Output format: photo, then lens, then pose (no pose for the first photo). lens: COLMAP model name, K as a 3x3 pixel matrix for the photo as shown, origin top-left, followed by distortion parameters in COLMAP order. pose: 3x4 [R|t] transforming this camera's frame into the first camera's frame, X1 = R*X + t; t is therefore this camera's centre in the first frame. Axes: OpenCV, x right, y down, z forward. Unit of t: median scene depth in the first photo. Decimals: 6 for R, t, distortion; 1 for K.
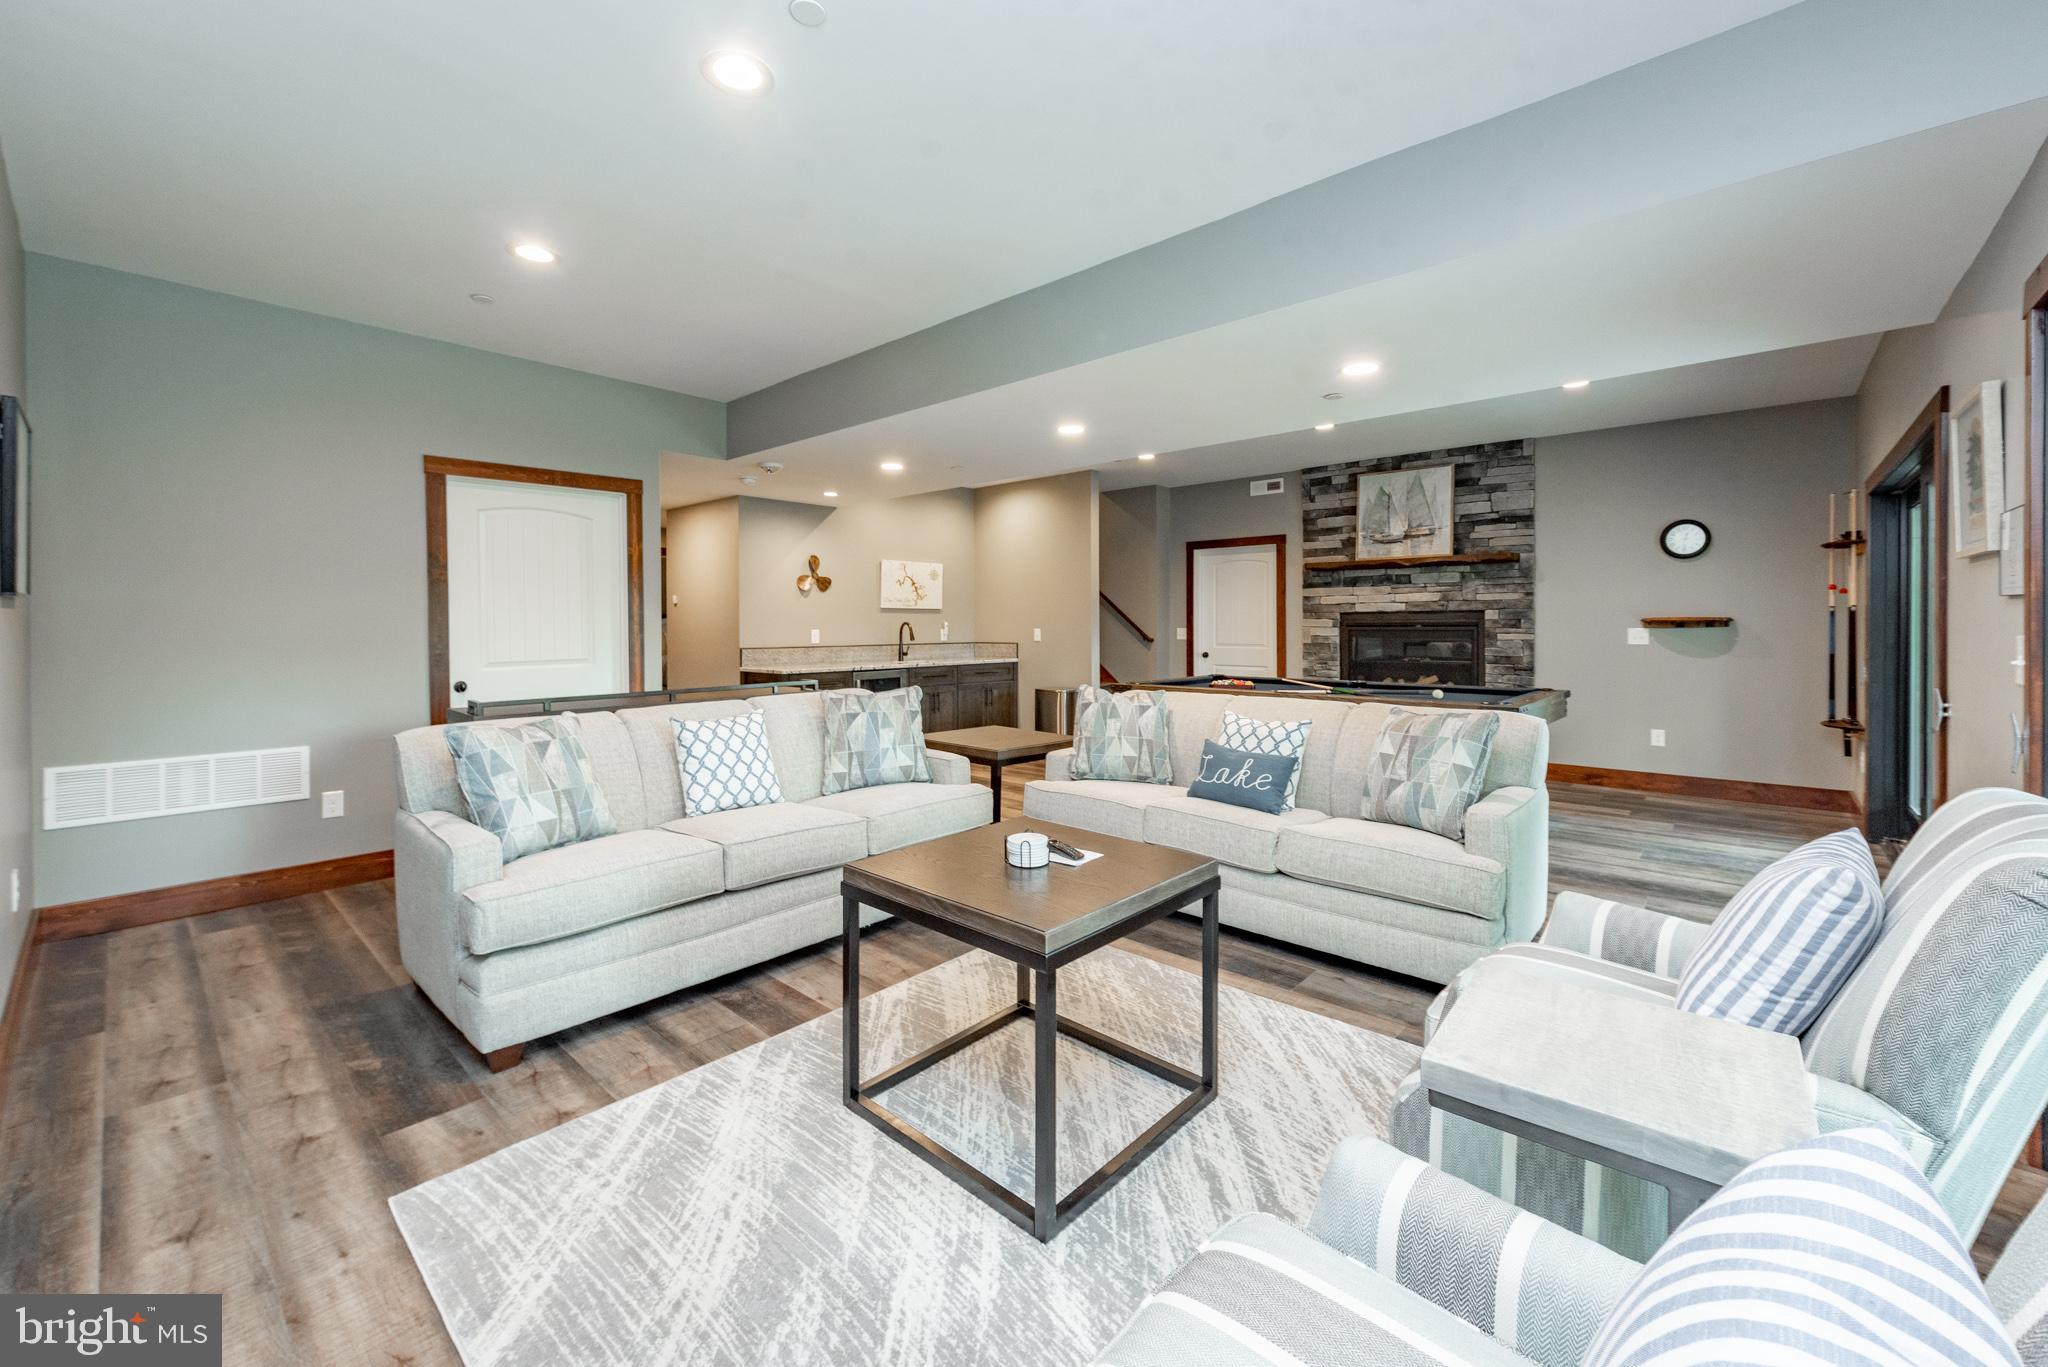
lens RADIAL K [[808.3, 0, 1021.4], [0, 808.3, 629.2], [0, 0, 1]] dist [0.002090, 0.000061]
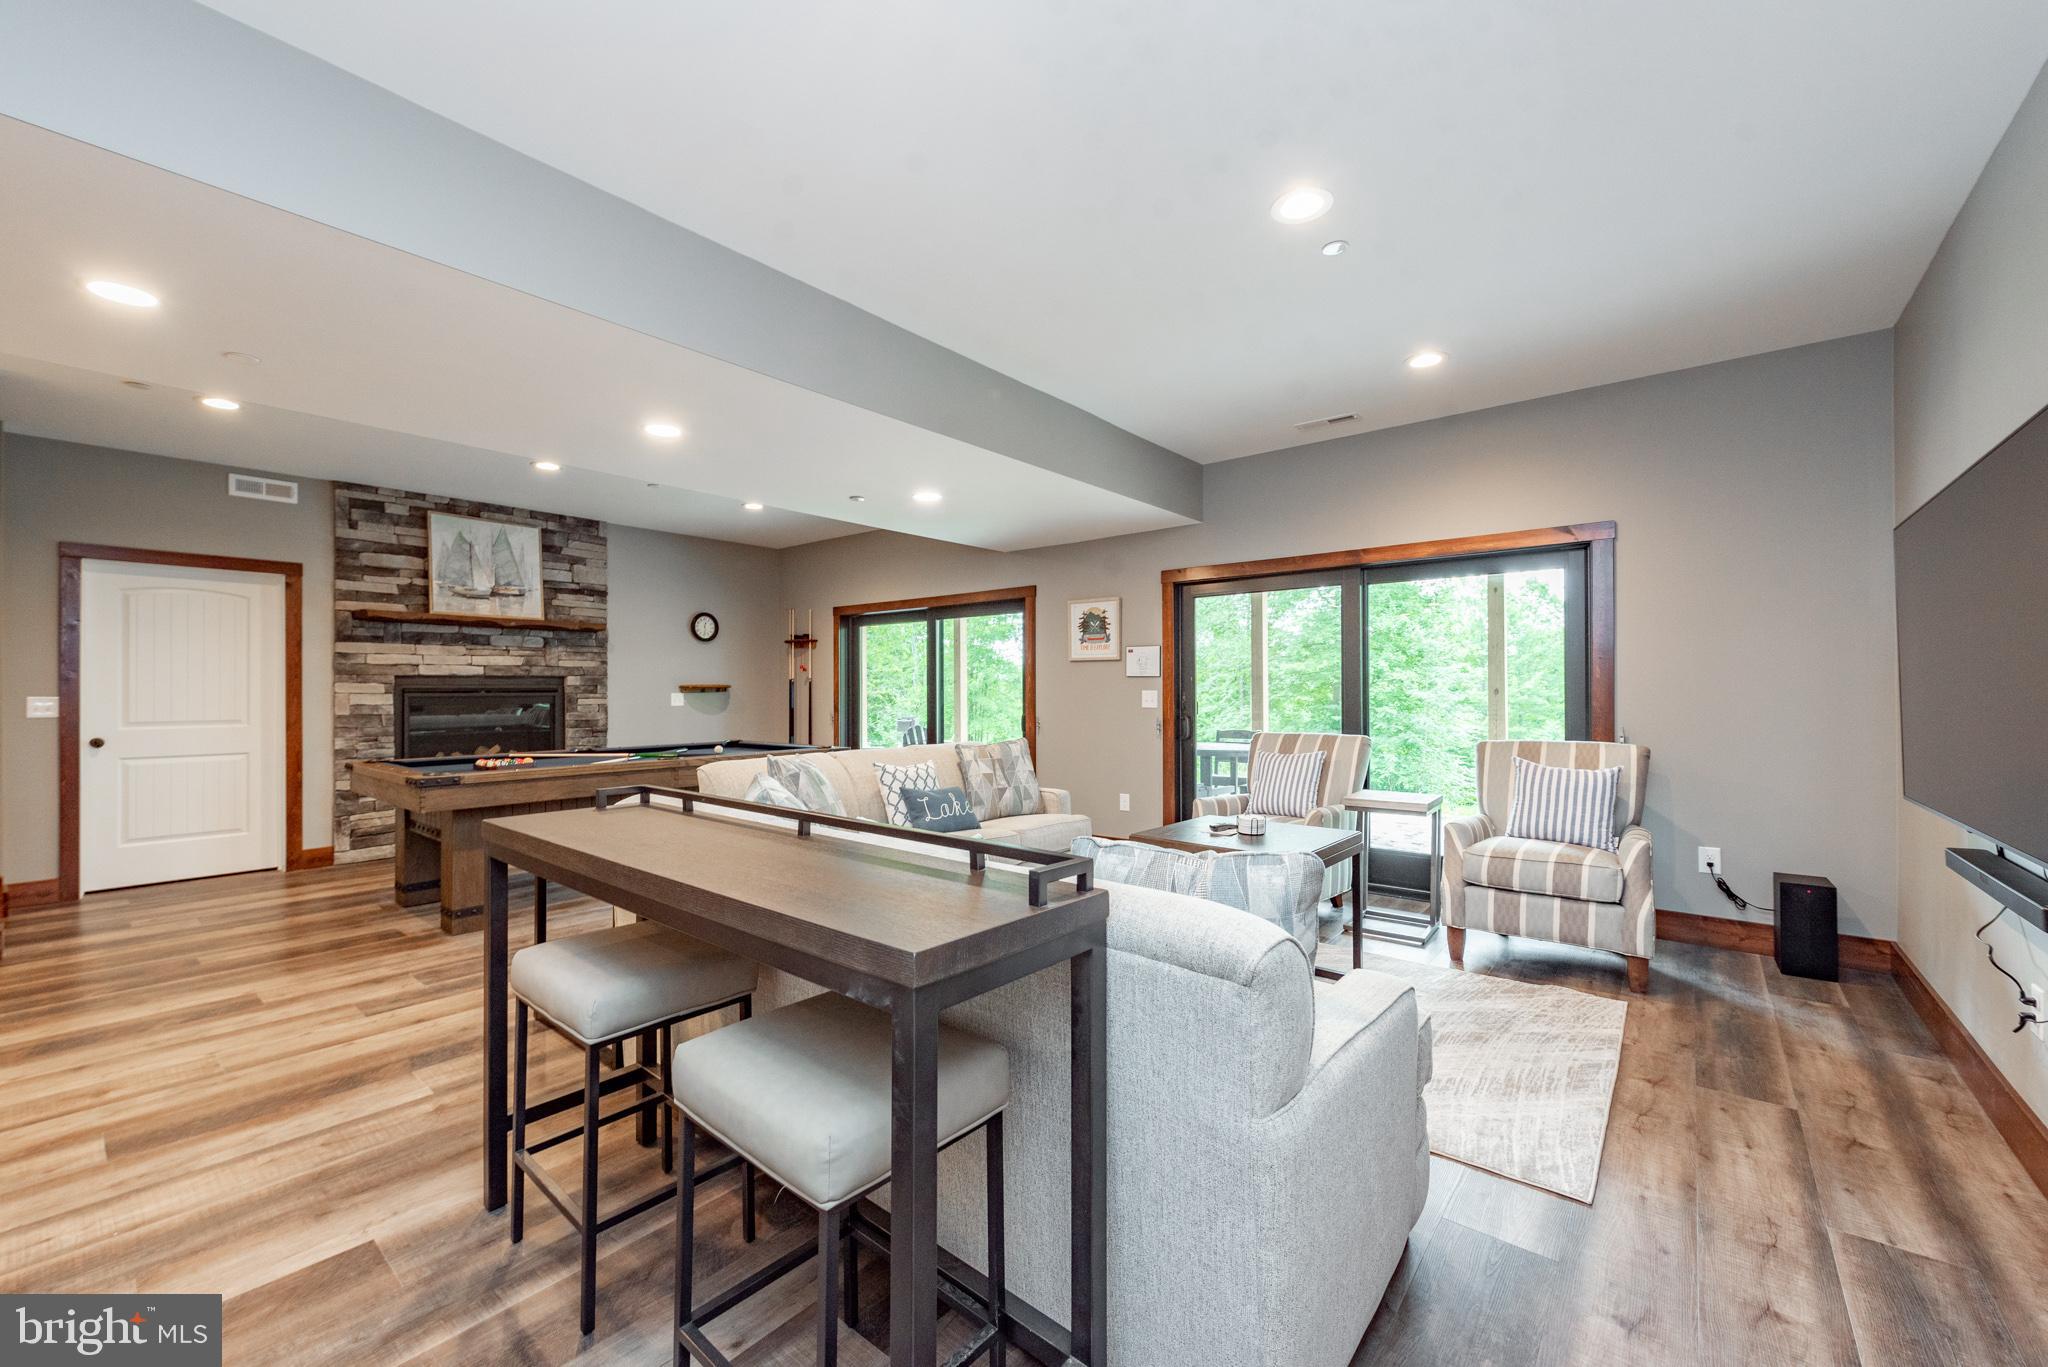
lens RADIAL K [[806.1, 0, 1011.7], [0, 806.1, 693.6], [0, 0, 1]] dist [0.000406, -0.000938]
pose [[-0.044061, -0.000879, 0.999028, -0.460130], [0.009847, 0.999951, 0.001314, 0.002696], [-0.998980, 0.009896, -0.044050, 0.456148]]
